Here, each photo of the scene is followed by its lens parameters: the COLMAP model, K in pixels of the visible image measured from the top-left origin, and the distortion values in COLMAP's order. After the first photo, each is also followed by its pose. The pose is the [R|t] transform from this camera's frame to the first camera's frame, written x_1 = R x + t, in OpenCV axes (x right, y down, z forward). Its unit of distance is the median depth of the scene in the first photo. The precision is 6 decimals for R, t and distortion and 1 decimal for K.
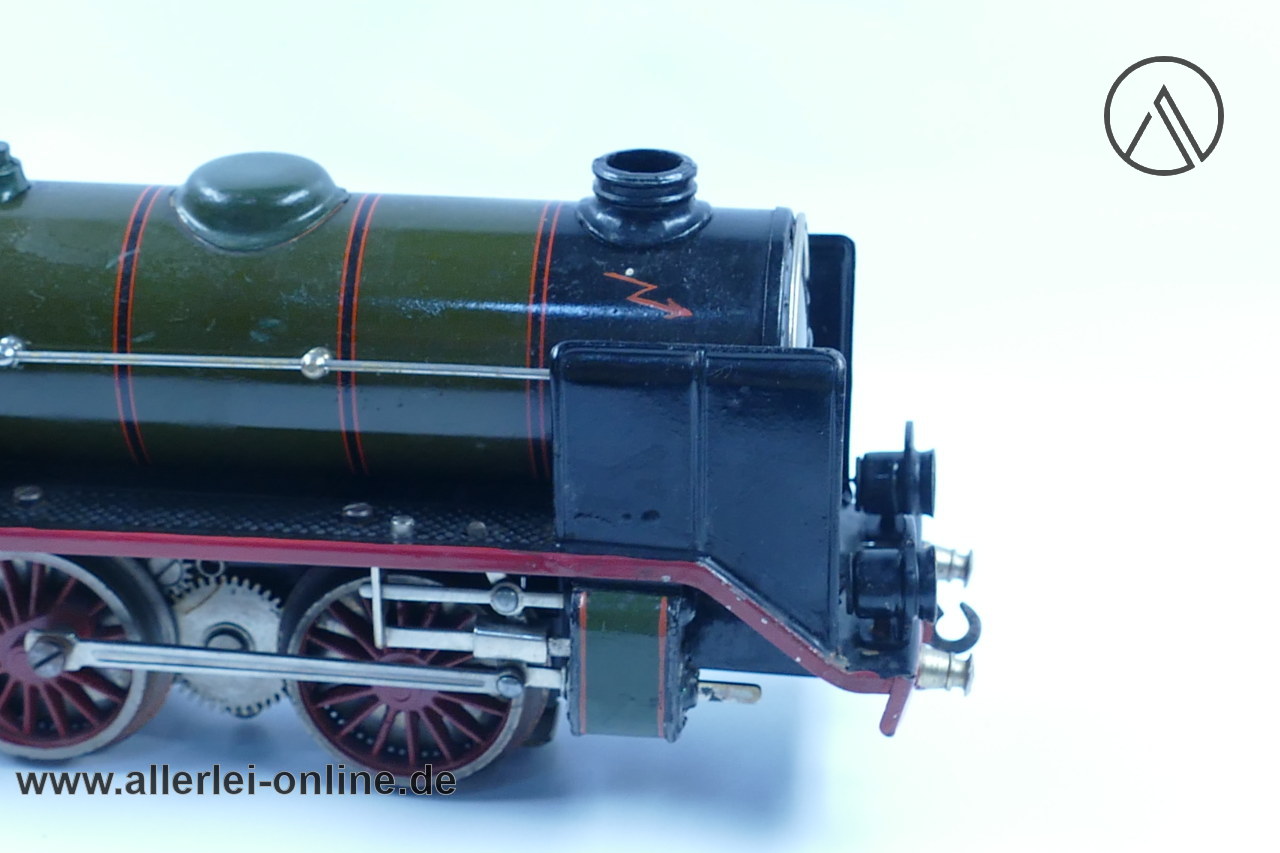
lens RADIAL K [[2610.7, 0, 640.0], [0, 2610.7, 426.5], [0, 0, 1]] dist [-0.017139, -0.156660]
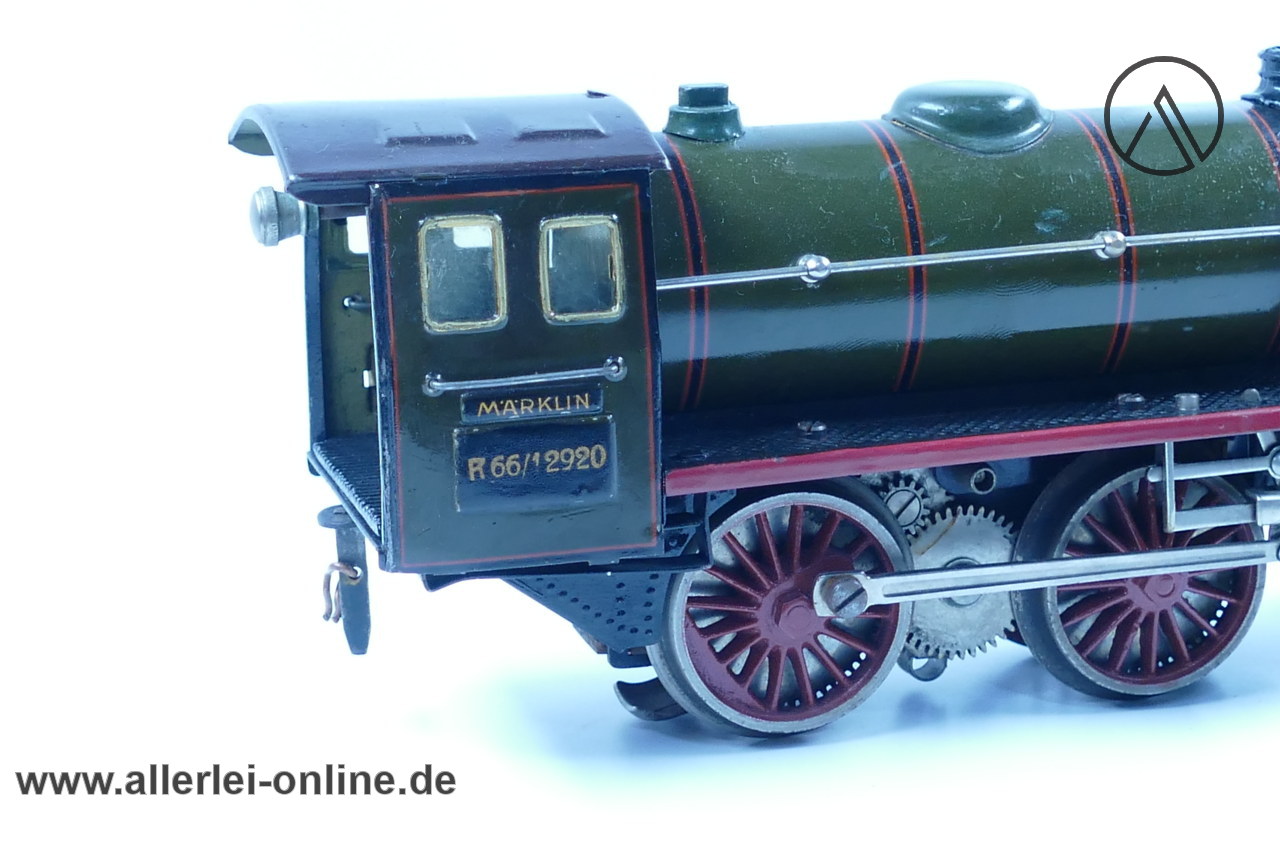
lens RADIAL K [[2610.7, 0, 640.0], [0, 2610.7, 426.5], [0, 0, 1]] dist [-0.017139, -0.156660]
pose [[0.920454, -0.107652, 0.375734, -0.662872], [0.174790, 0.973212, -0.149355, 0.160056], [-0.349590, 0.203149, 0.914613, 0.145638]]
